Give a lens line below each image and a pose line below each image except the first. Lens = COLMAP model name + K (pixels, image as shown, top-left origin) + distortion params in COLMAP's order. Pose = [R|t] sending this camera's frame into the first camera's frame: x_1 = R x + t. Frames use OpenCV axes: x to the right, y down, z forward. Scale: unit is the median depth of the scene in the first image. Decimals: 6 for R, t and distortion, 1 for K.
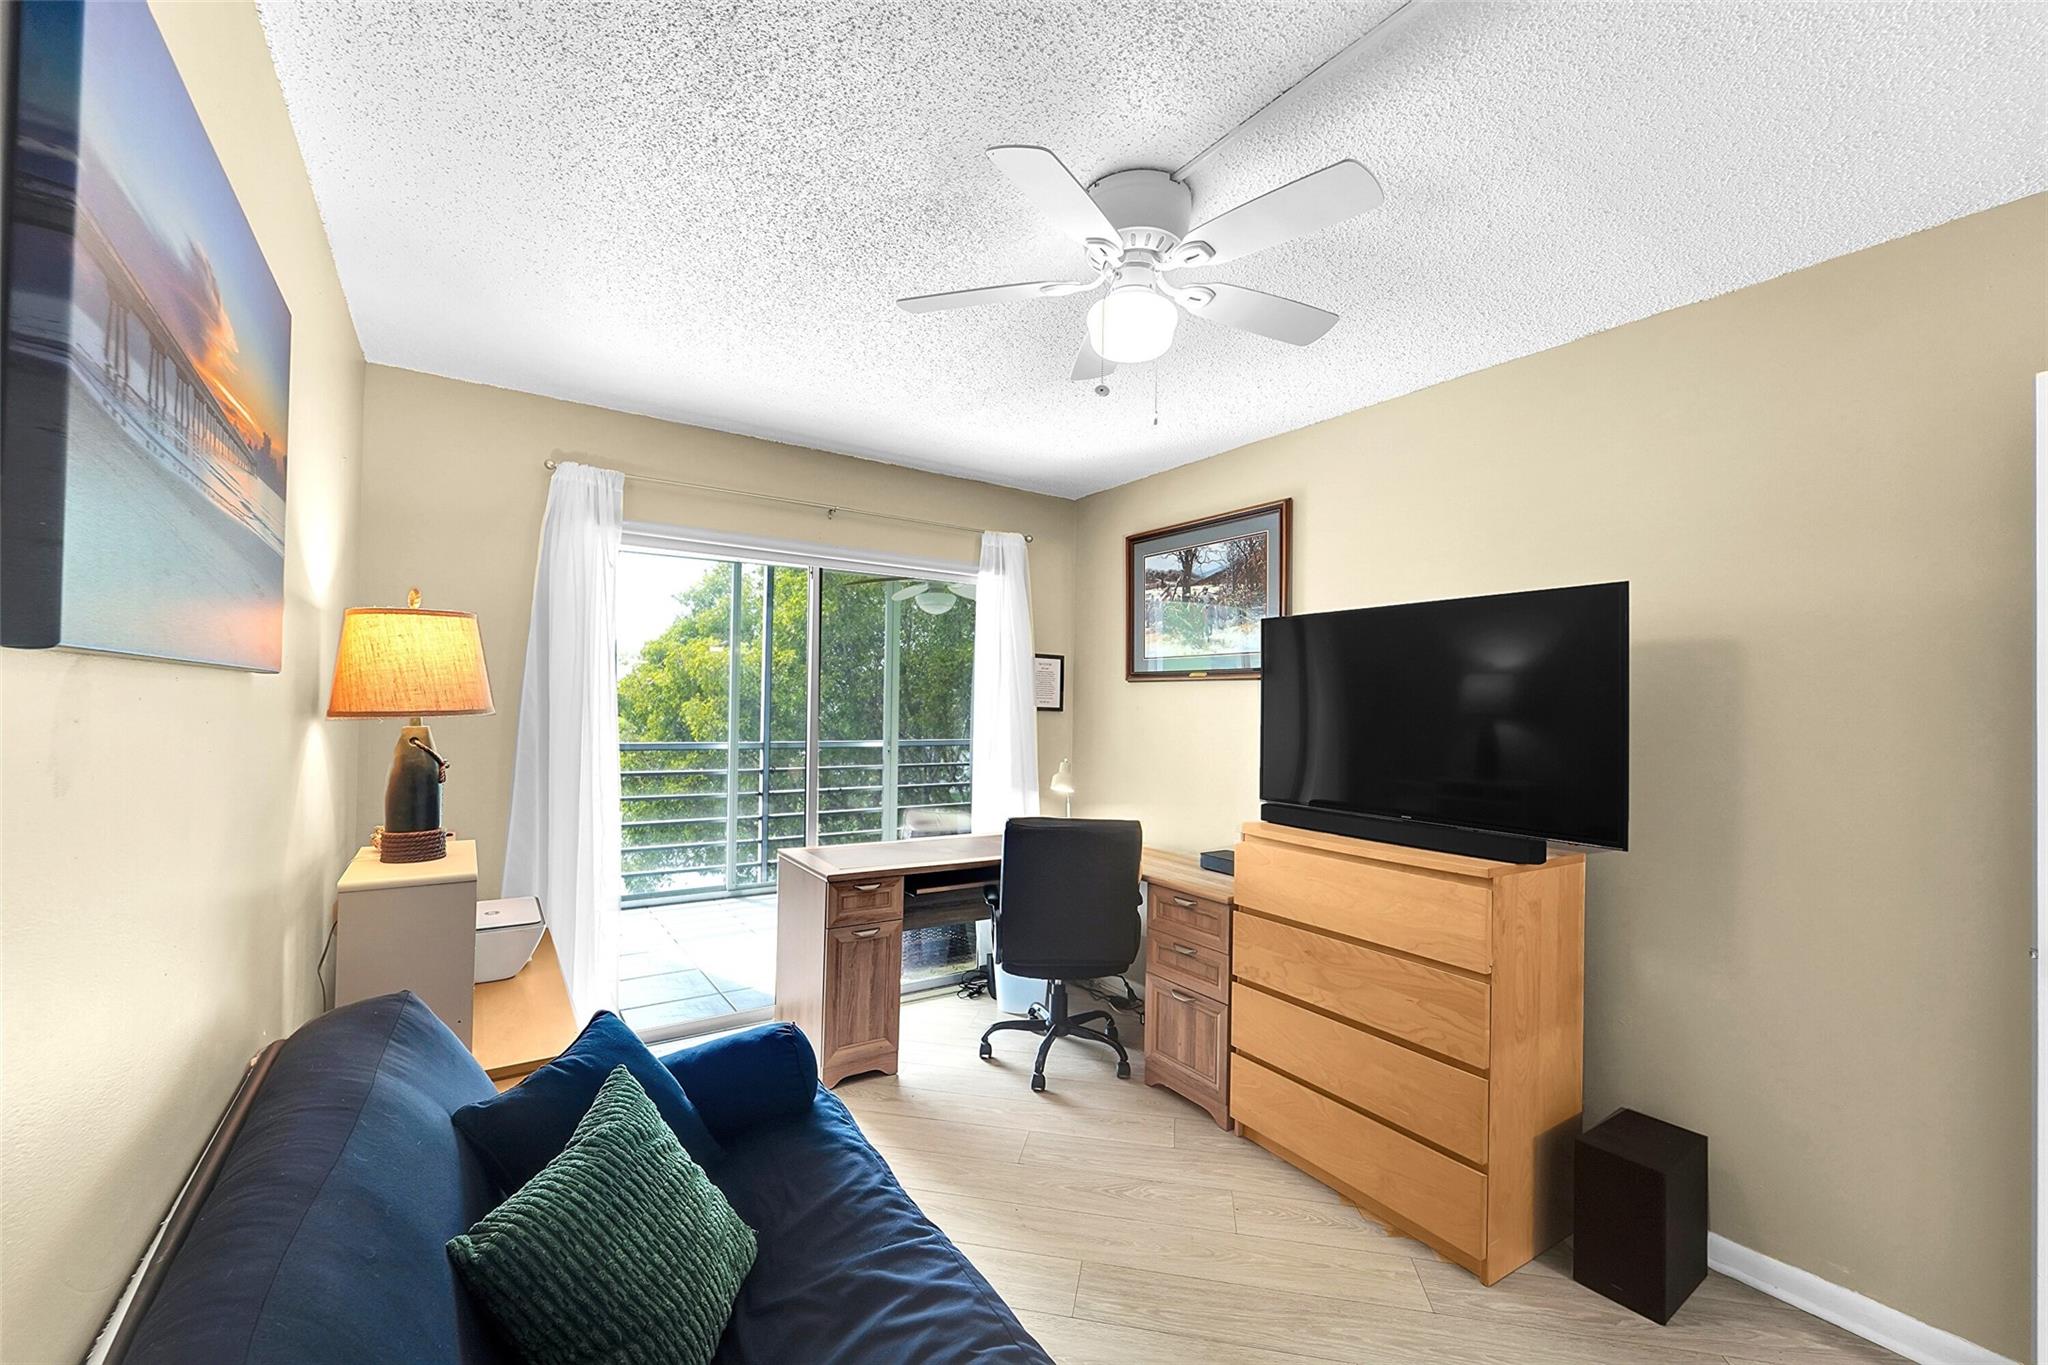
lens RADIAL K [[835.6, 0, 1016.2], [0, 835.6, 695.1], [0, 0, 1]] dist [0.003885, -0.000158]
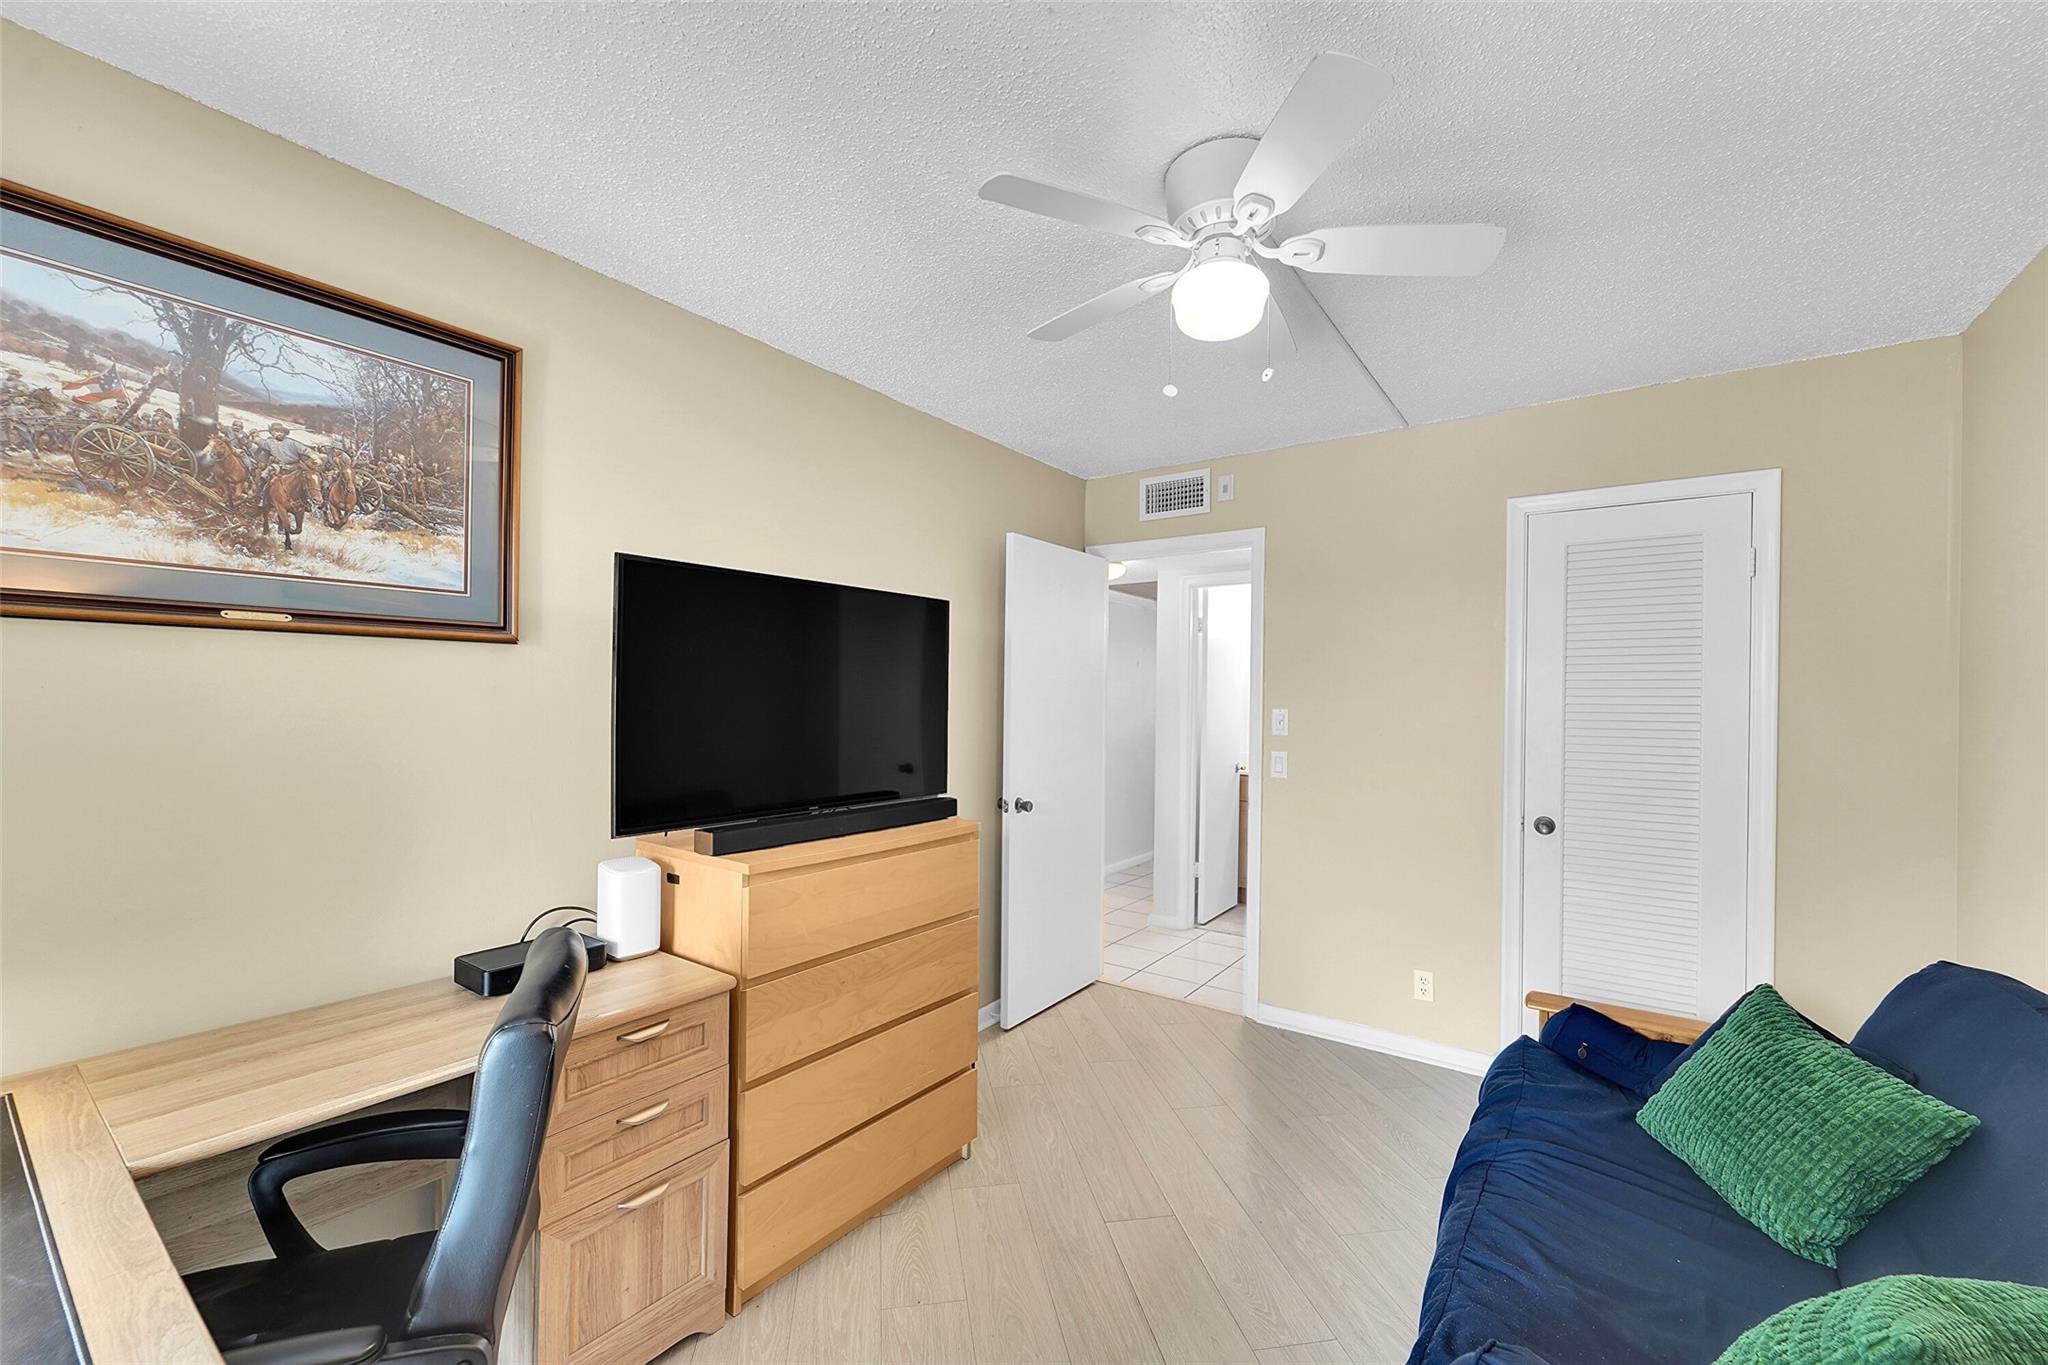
lens RADIAL K [[835.6, 0, 1016.2], [0, 835.6, 695.1], [0, 0, 1]] dist [0.003885, -0.000158]
pose [[-0.363801, -0.018925, 0.931284, -0.394126], [-0.026341, 0.999603, 0.010023, 0.002433], [-0.931104, -0.020885, -0.364155, 0.910273]]
